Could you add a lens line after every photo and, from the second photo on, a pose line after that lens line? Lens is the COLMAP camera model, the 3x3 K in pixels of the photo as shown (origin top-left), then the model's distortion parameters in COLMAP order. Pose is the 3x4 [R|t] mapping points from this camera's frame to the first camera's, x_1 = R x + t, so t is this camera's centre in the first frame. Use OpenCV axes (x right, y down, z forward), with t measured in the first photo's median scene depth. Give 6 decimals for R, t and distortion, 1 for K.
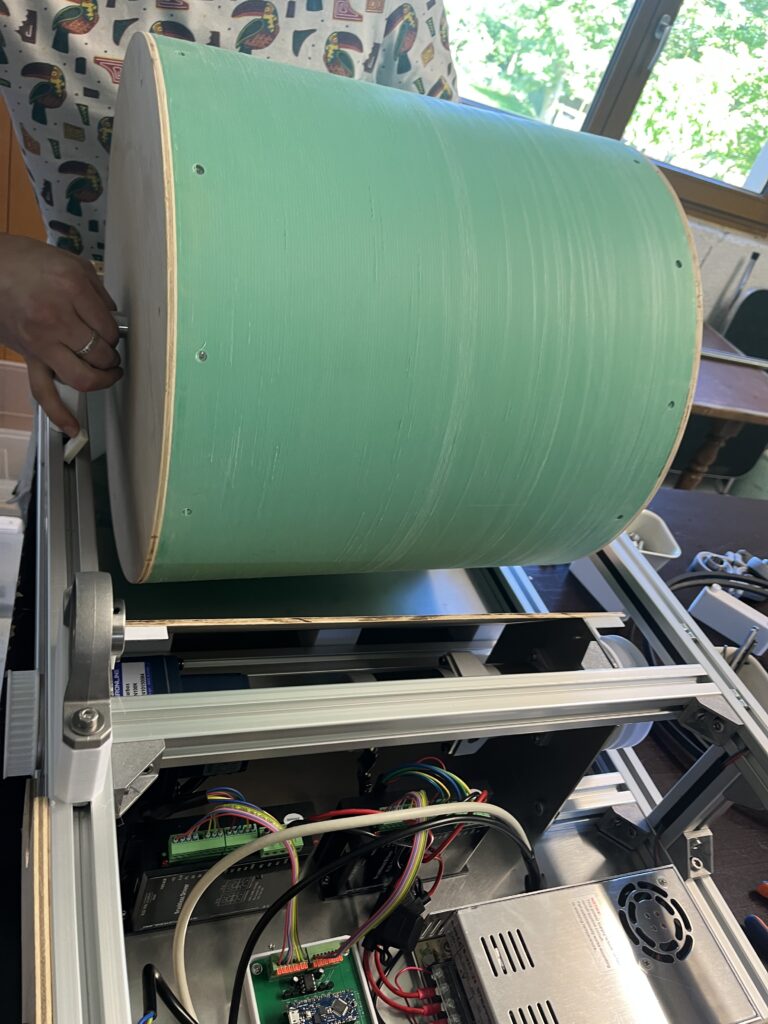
lens RADIAL K [[768.1, 0, 384.0], [0, 768.1, 512.0], [0, 0, 1]] dist [0.024103, -0.063146]
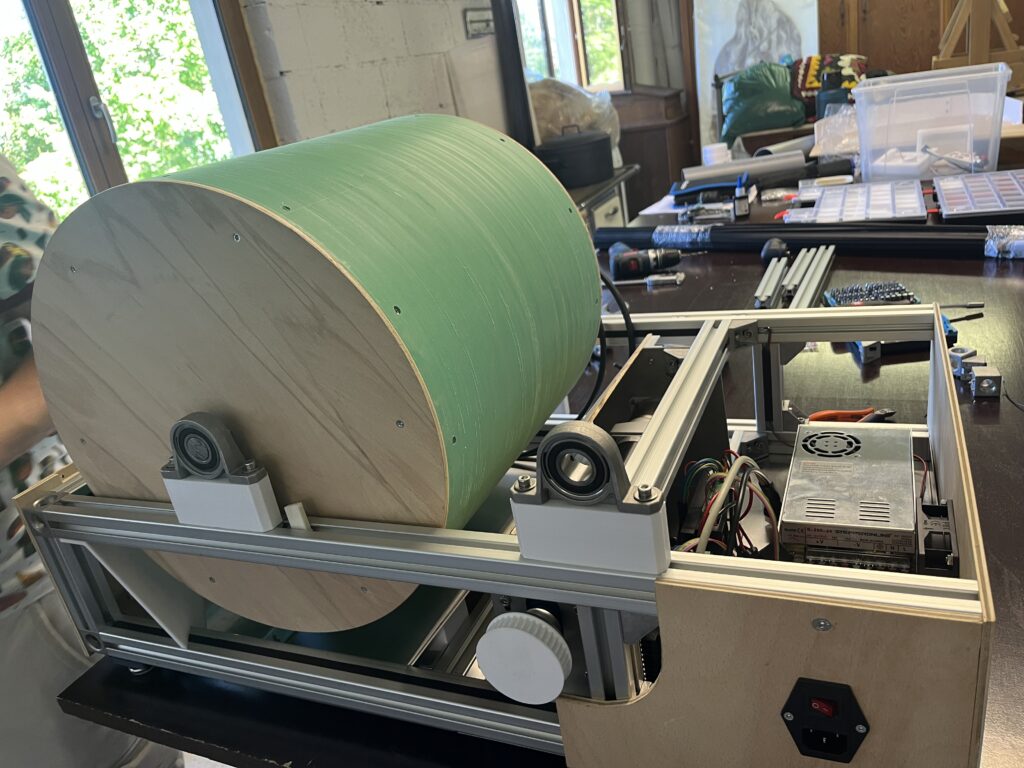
lens RADIAL K [[768.1, 0, 512.0], [0, 768.1, 384.0], [0, 0, 1]] dist [0.024103, -0.063146]
pose [[0.579622, -0.646437, 0.496143, -0.594073], [0.724375, 0.687615, 0.049656, -0.055142], [-0.373254, 0.330612, 0.866820, -0.074461]]
